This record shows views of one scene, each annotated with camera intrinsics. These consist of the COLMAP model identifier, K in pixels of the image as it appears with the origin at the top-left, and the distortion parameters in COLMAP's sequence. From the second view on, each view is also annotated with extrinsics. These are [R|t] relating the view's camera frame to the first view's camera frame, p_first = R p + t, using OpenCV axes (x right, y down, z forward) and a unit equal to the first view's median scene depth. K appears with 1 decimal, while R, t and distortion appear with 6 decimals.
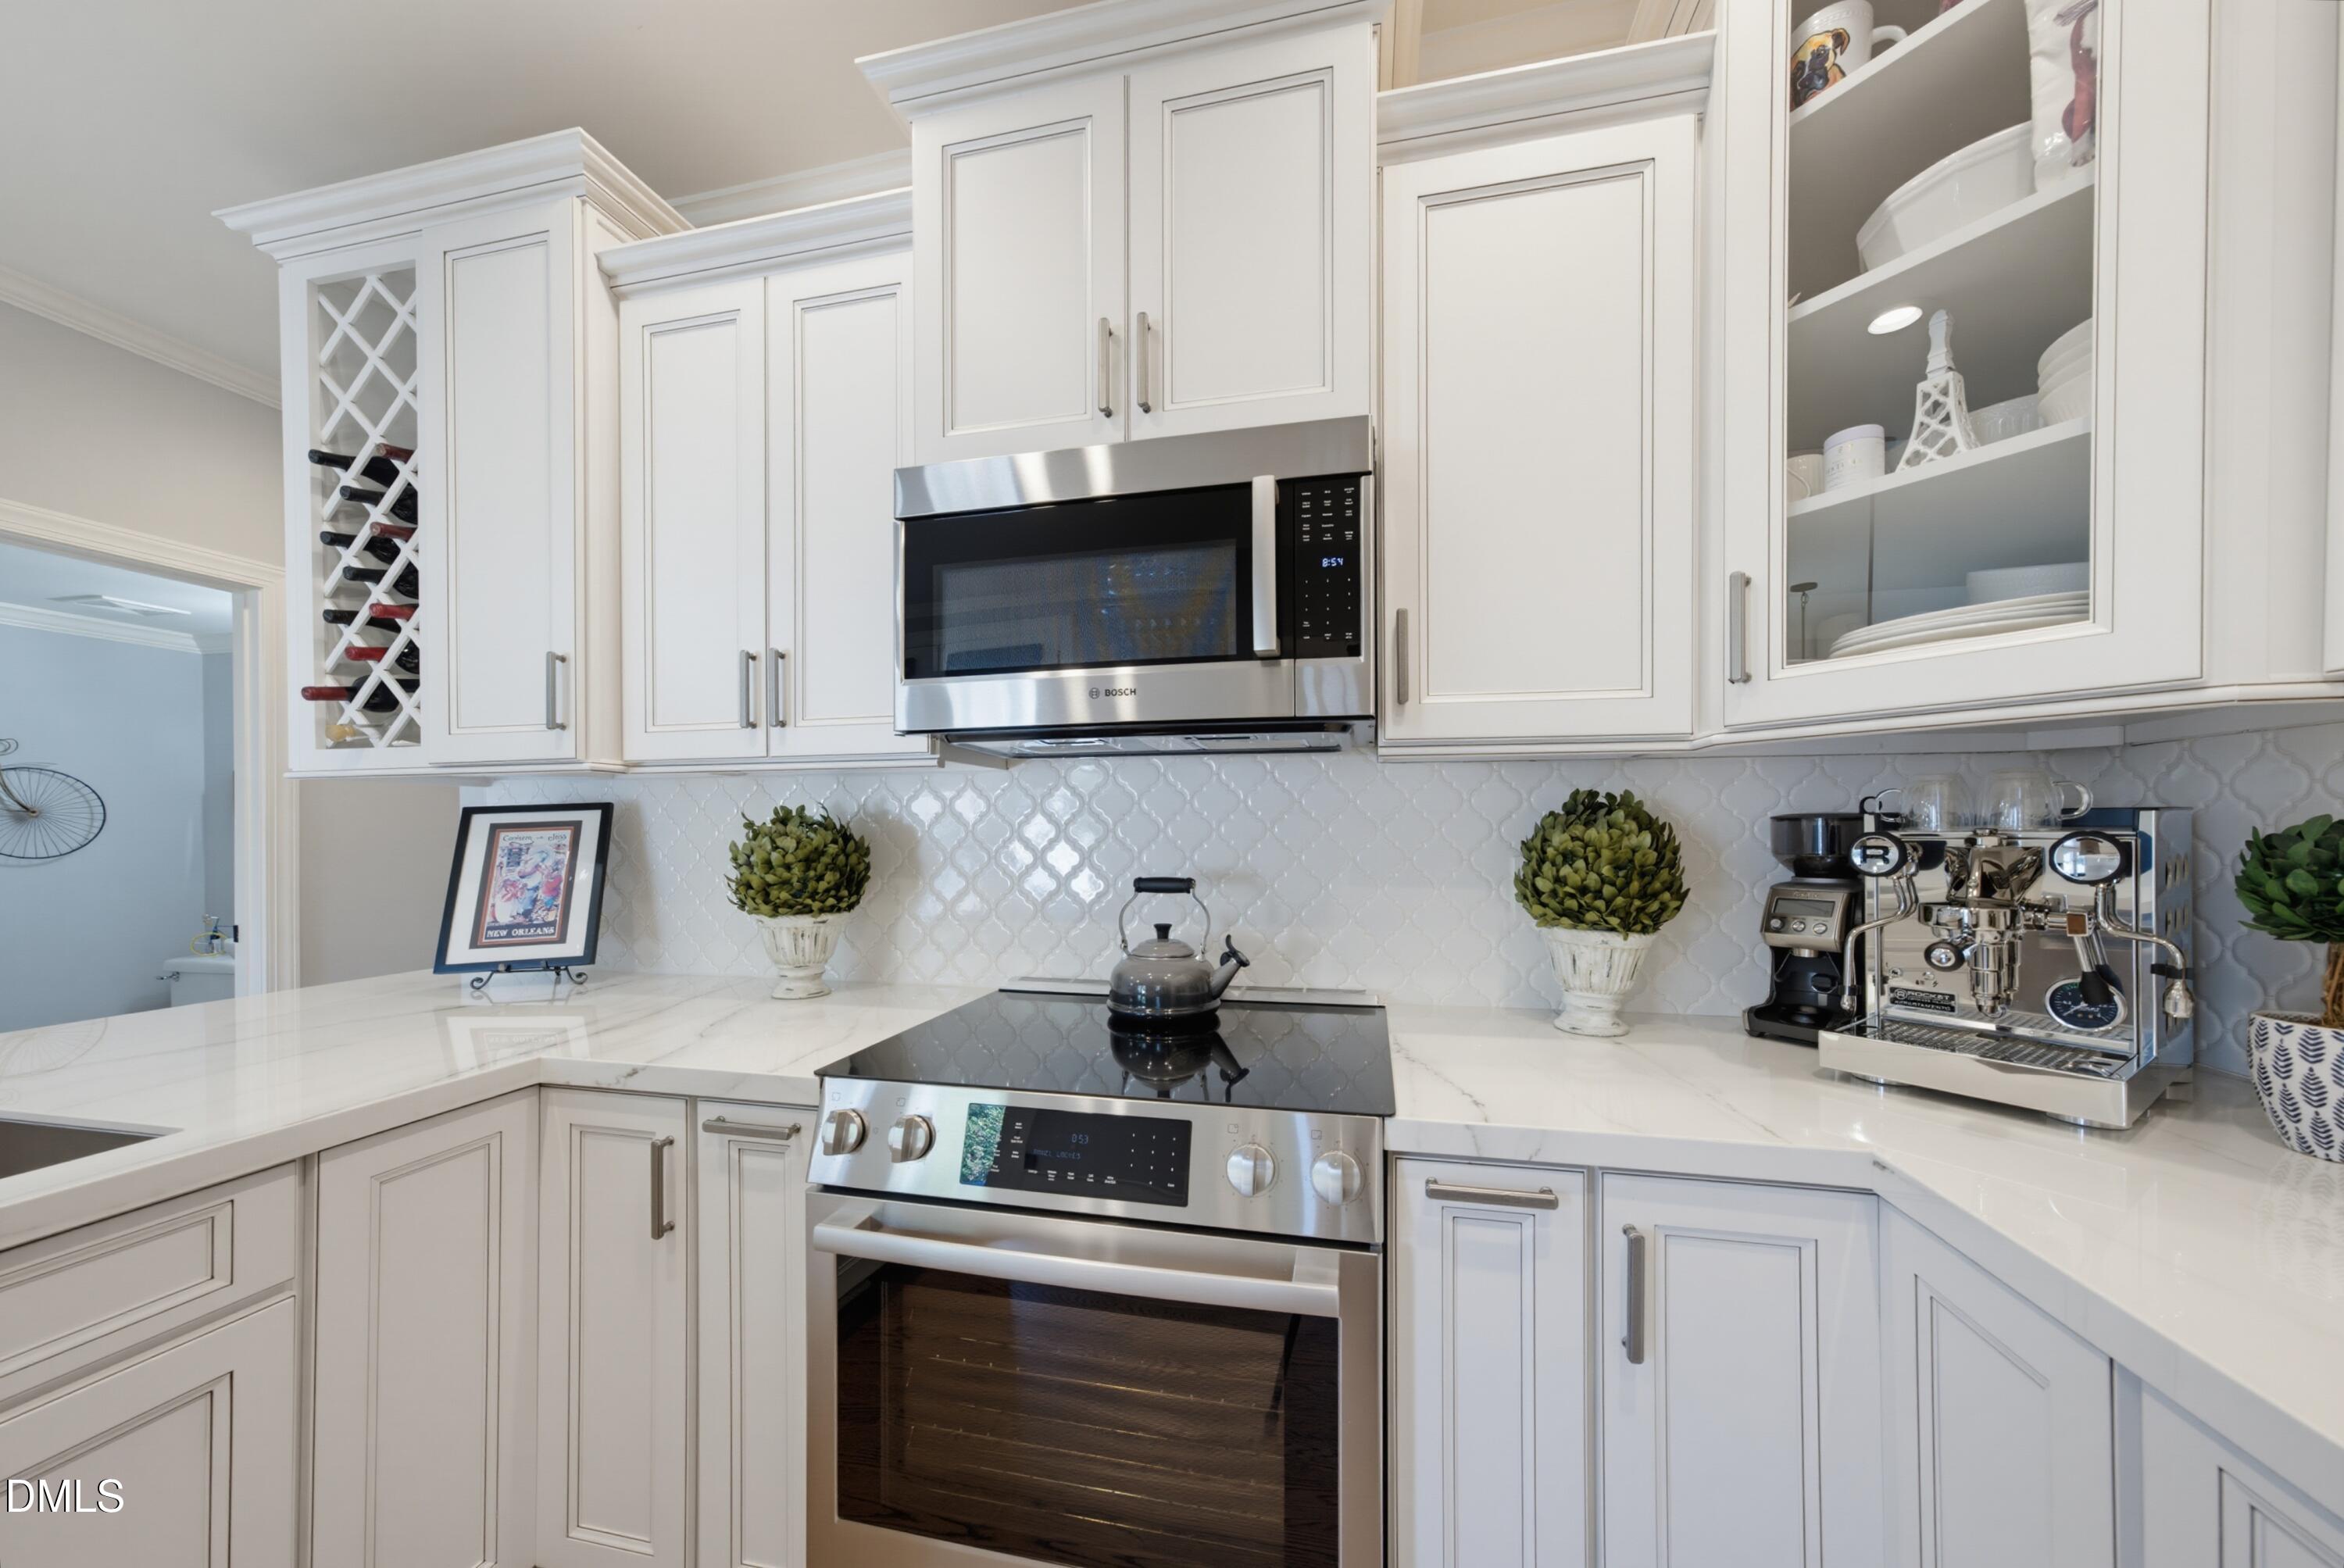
lens RADIAL K [[822.3, 0, 1174.7], [0, 822.3, 829.8], [0, 0, 1]] dist [-0.000629, 0.002151]
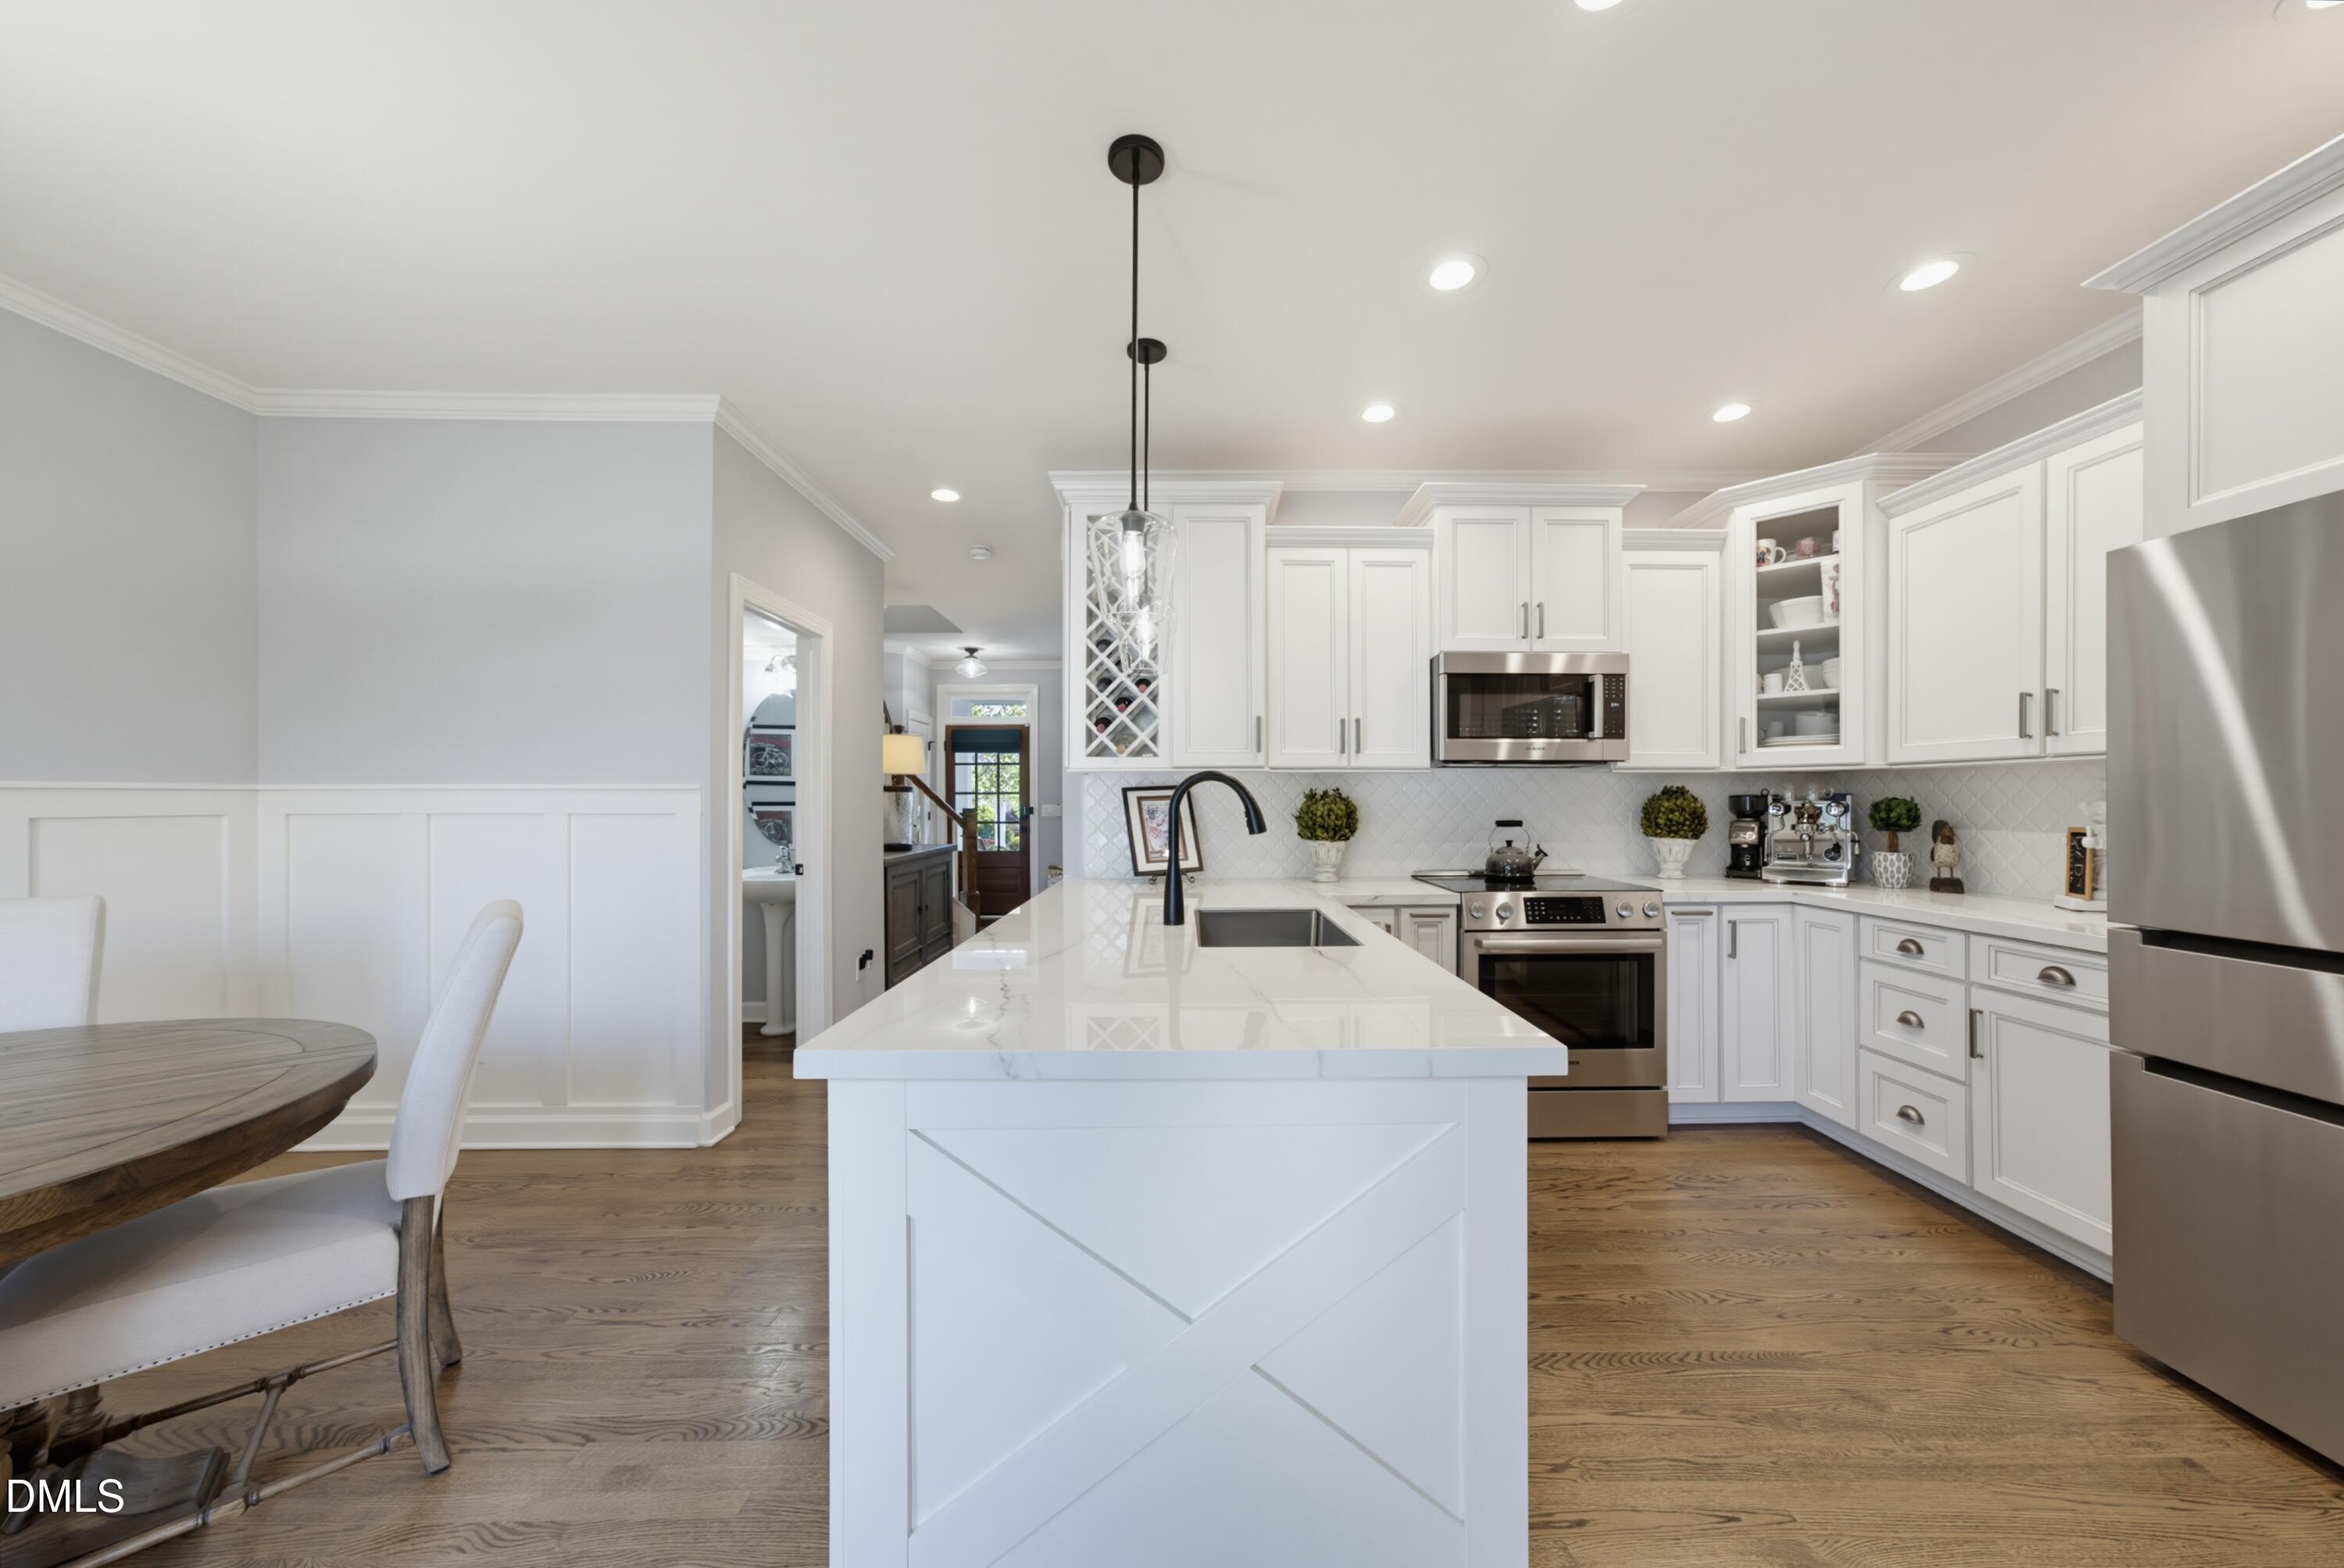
lens RADIAL K [[807.8, 0, 1197.5], [0, 807.8, 793.7], [0, 0, 1]] dist [-0.001036, 0.005398]
pose [[0.969289, 0.003086, 0.245904, -1.716000], [-0.001204, 0.999969, -0.007802, -0.000331], [-0.245920, 0.007267, 0.969263, -1.205527]]
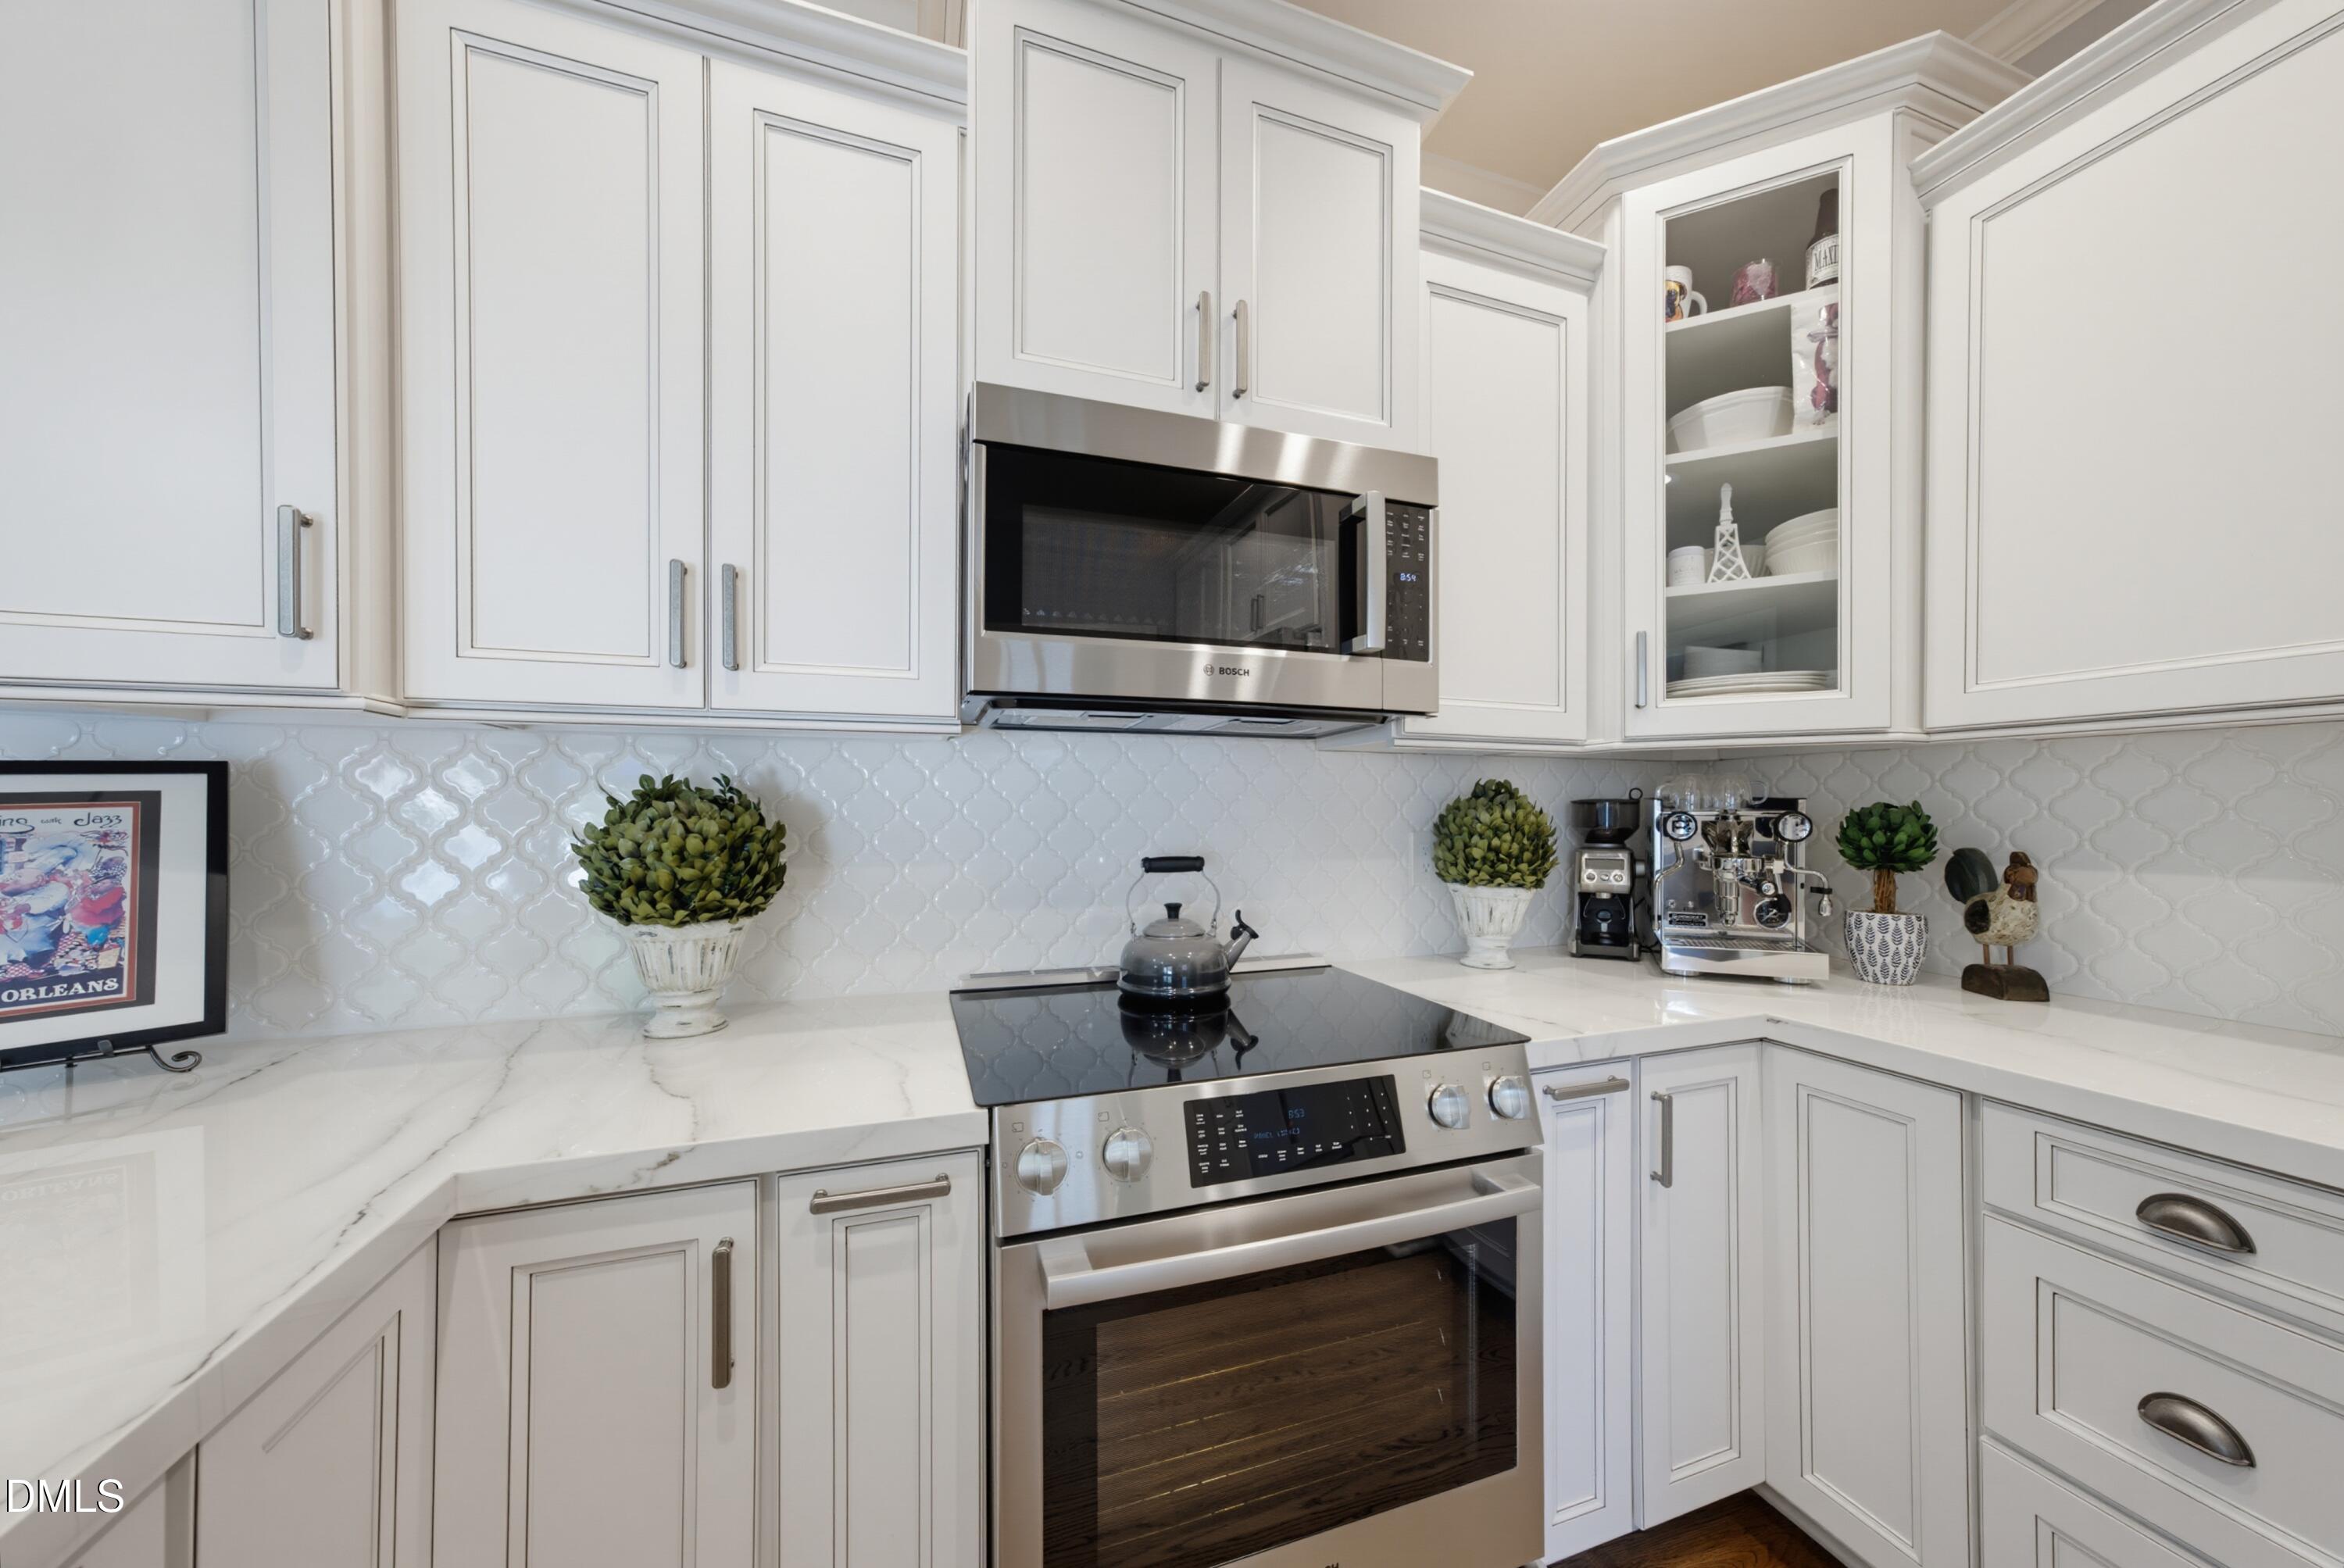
lens RADIAL K [[818.0, 0, 1194.7], [0, 818.0, 808.6], [0, 0, 1]] dist [-0.000050, 0.000305]
pose [[0.842737, 0.003080, 0.538316, -0.630581], [-0.001417, 0.999993, -0.003503, 0.003402], [-0.538323, 0.002189, 0.842736, 0.179975]]
